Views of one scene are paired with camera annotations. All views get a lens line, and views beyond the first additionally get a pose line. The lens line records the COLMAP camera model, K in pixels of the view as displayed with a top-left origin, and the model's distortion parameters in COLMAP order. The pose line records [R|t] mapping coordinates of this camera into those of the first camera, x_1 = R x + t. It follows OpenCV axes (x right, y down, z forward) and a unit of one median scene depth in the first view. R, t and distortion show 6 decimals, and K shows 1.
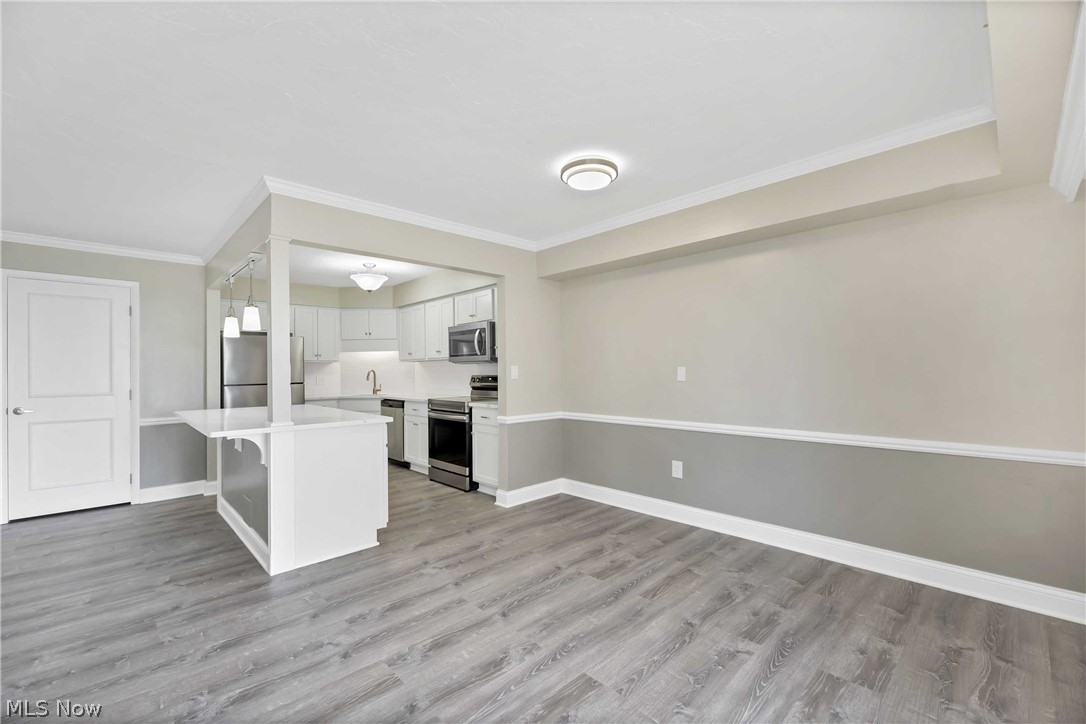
lens RADIAL K [[461.8, 0, 574.4], [0, 461.8, 368.4], [0, 0, 1]] dist [-0.004238, -0.000810]
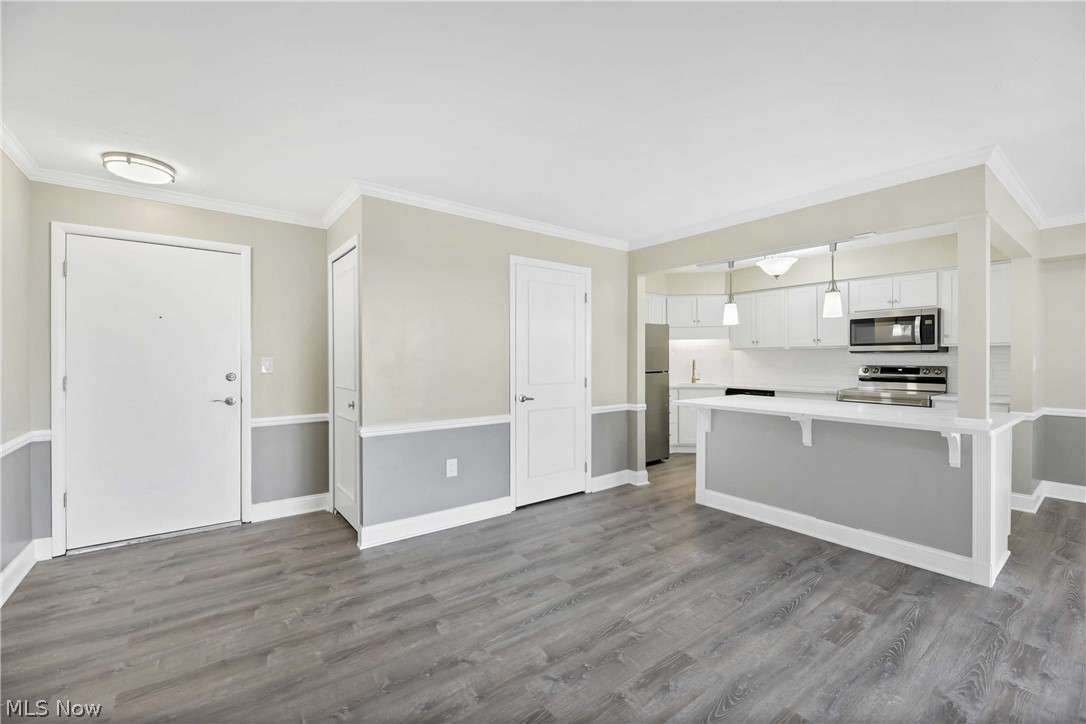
lens RADIAL K [[458.8, 0, 583.8], [0, 458.8, 366.1], [0, 0, 1]] dist [0.018428, -0.010840]
pose [[0.994524, 0.007680, -0.104230, -1.011395], [-0.006109, 0.999863, 0.015380, 0.007386], [0.104334, -0.014659, 0.994434, 0.021391]]
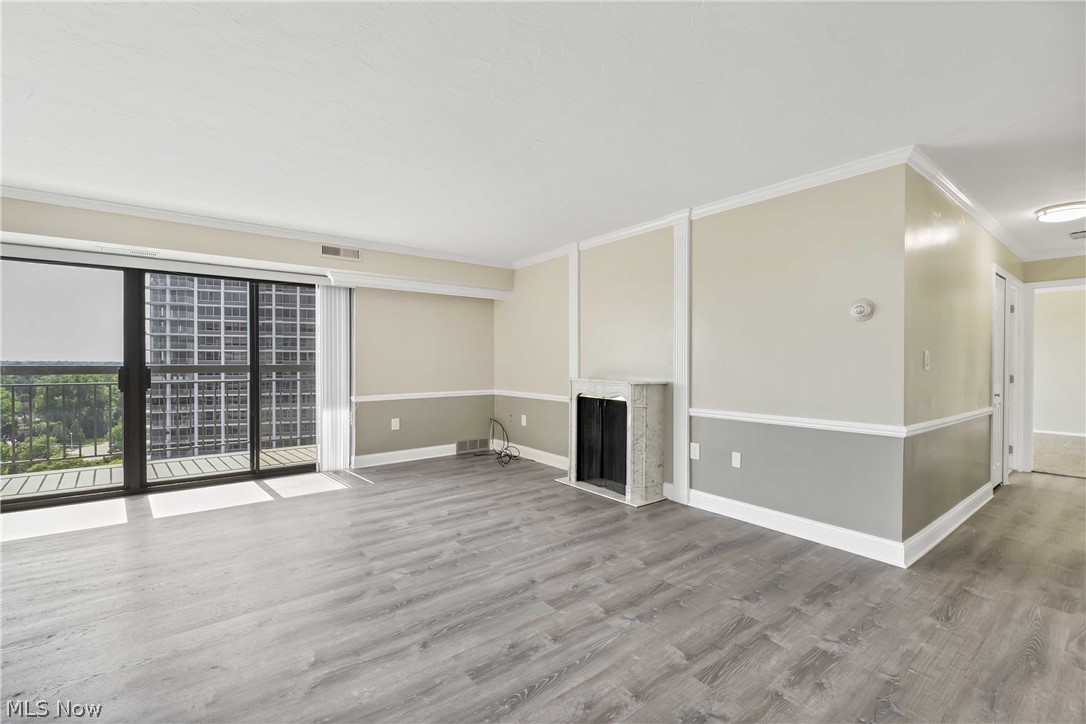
lens RADIAL K [[480.4, 0, 577.5], [0, 480.4, 361.1], [0, 0, 1]] dist [-0.007535, -0.000656]
pose [[-0.994312, 0.004832, 0.106398, -1.013762], [0.003990, 0.999959, -0.008125, 0.019946], [-0.106433, -0.007654, -0.994290, 0.936876]]
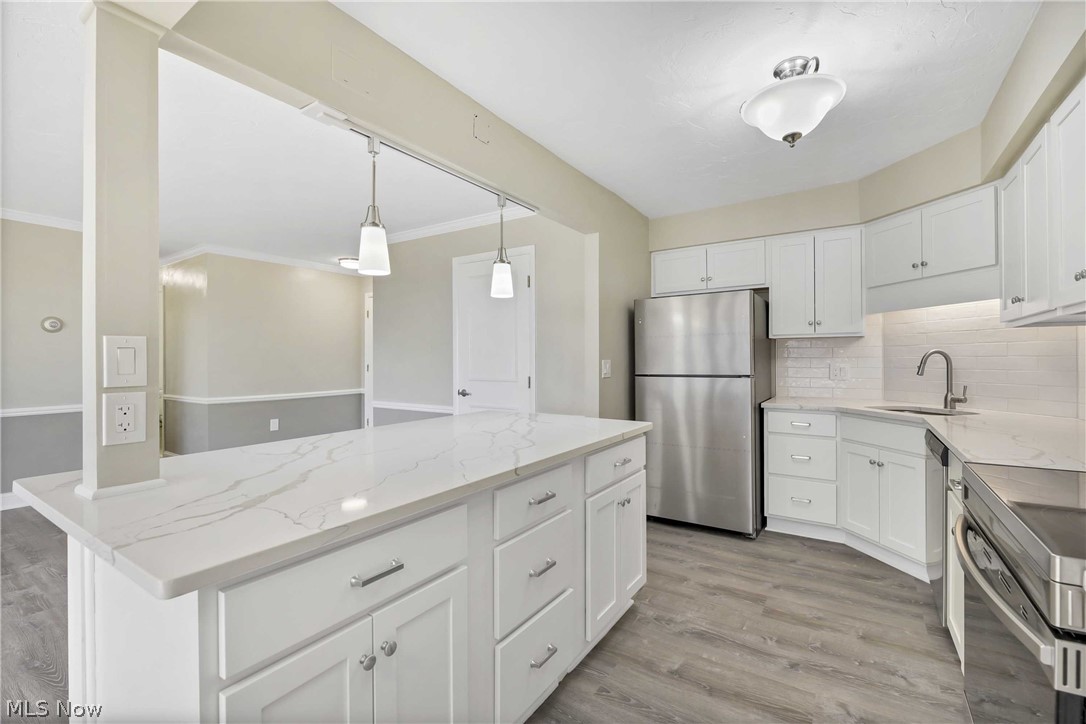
lens RADIAL K [[472.0, 0, 531.3], [0, 472.0, 357.9], [0, 0, 1]] dist [-0.006884, -0.000866]
pose [[0.169141, 0.007613, -0.985562, -0.141487], [0.009038, 0.999916, 0.009275, 0.005209], [0.985550, -0.010476, 0.169058, 1.001051]]
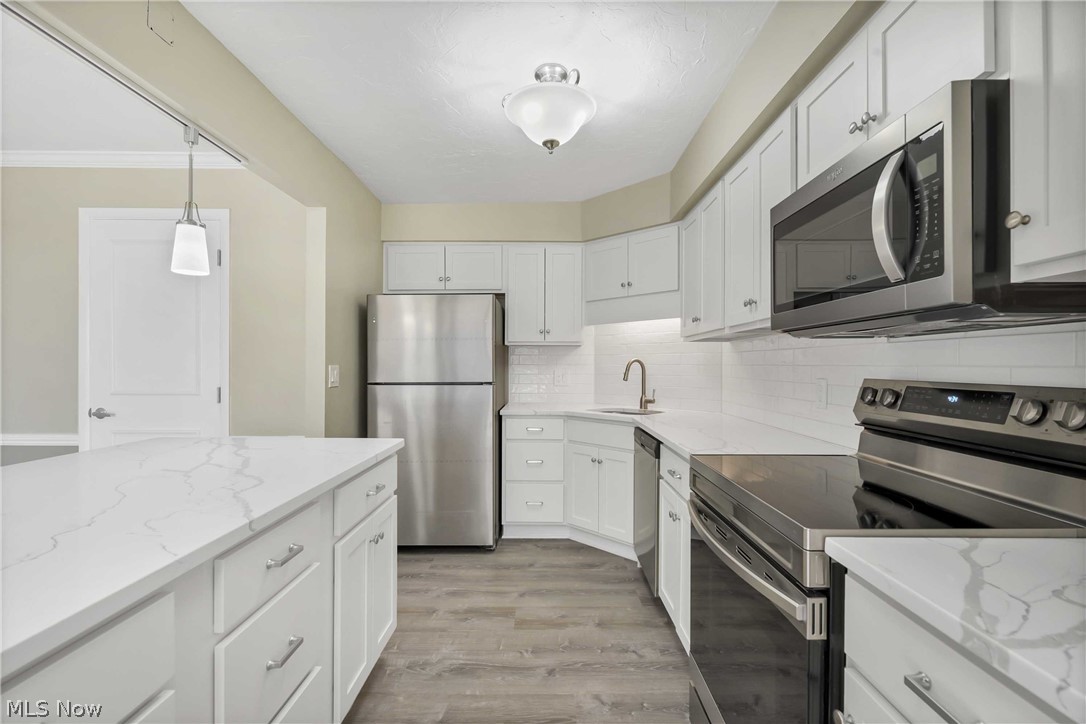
lens RADIAL K [[515.8, 0, 540.0], [0, 515.8, 366.9], [0, 0, 1]] dist [0.000500, -0.000961]
pose [[0.690956, 0.016363, -0.722712, -0.200016], [-0.006963, 0.999848, 0.015981, 0.006203], [0.722864, -0.006010, 0.690965, 0.971477]]
